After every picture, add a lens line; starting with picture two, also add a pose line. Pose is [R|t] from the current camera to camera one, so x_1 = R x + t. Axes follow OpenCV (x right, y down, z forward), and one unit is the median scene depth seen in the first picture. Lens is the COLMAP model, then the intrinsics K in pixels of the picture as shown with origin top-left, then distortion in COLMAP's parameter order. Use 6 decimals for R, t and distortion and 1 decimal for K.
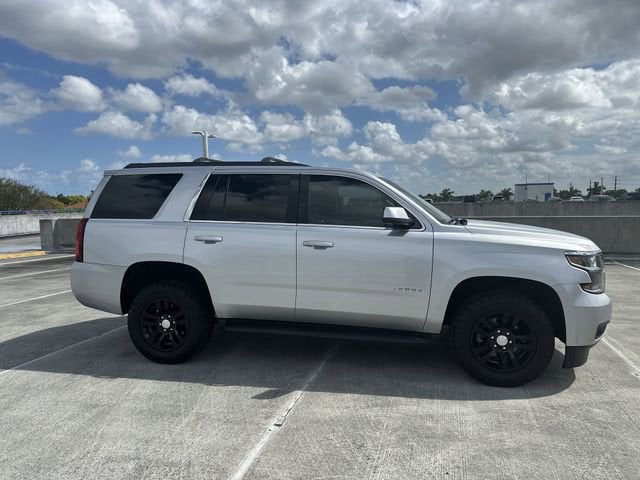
lens RADIAL K [[447.9, 0, 324.8], [0, 447.9, 240.9], [0, 0, 1]] dist [0.046054, -0.060098]
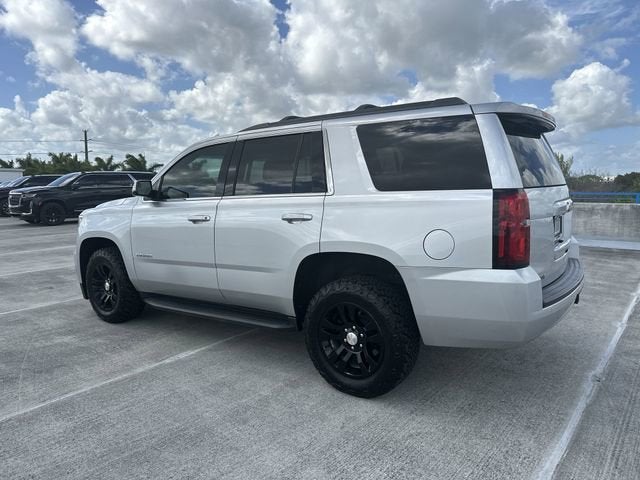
lens RADIAL K [[449.8, 0, 323.2], [0, 449.8, 240.3], [0, 0, 1]] dist [0.019405, -0.024598]
pose [[-0.909767, -0.032263, 0.413863, -0.568231], [0.052243, 0.980150, 0.191250, -0.154876], [-0.411818, 0.195615, -0.890023, 2.308747]]
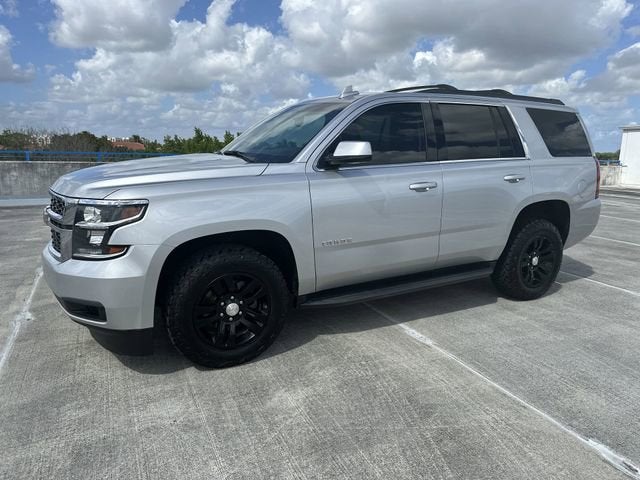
lens RADIAL K [[447.9, 0, 324.8], [0, 447.9, 240.9], [0, 0, 1]] dist [0.046054, -0.060098]
pose [[-0.762970, 0.121570, -0.634900, 0.828812], [-0.069085, 0.961198, 0.267069, -0.148548], [0.642732, 0.247627, -0.724967, 2.095168]]
